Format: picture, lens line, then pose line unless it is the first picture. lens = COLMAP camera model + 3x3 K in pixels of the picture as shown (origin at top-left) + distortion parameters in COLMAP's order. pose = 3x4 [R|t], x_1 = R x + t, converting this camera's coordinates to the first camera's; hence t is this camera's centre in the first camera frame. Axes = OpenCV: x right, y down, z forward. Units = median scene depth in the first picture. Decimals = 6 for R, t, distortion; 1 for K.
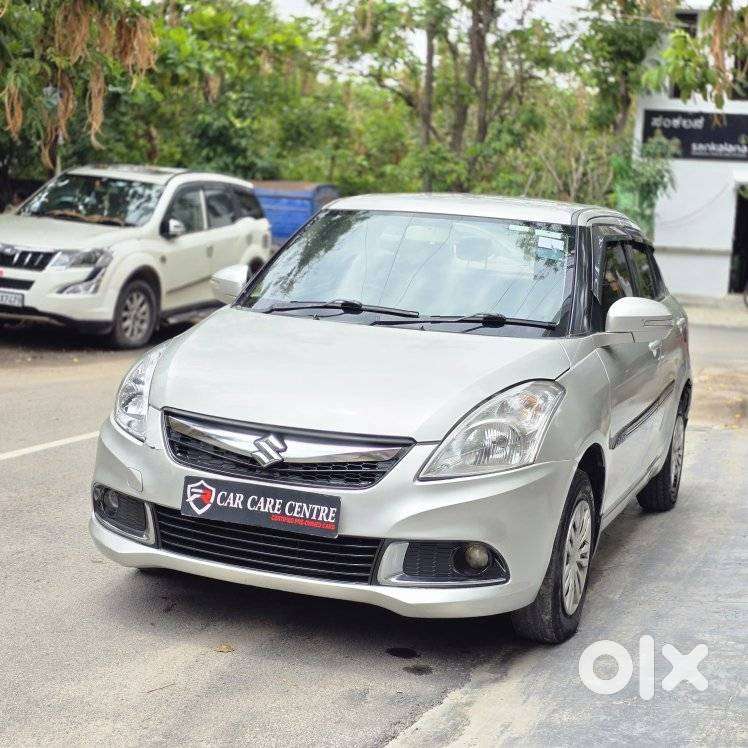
lens RADIAL K [[1376.6, 0, 391.0], [0, 1376.6, 361.7], [0, 0, 1]] dist [0.145335, 0.000000]
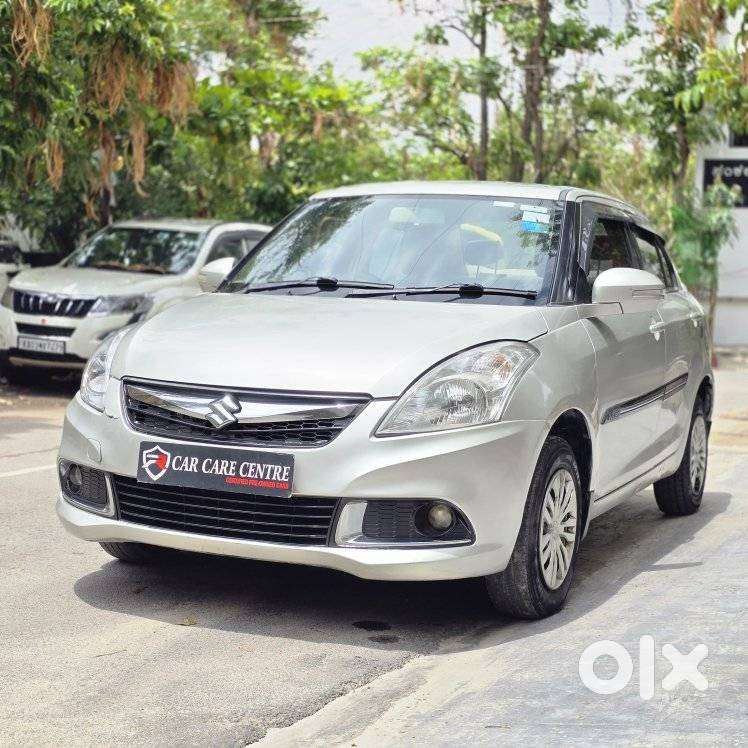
lens RADIAL K [[1376.6, 0, 373.1], [0, 1376.6, 372.4], [0, 0, 1]] dist [0.145335, 0.000000]
pose [[0.997045, -0.025440, -0.072480, 0.068707], [0.021623, 0.998362, -0.052967, 0.070949], [0.073709, 0.051243, 0.995962, 0.031560]]
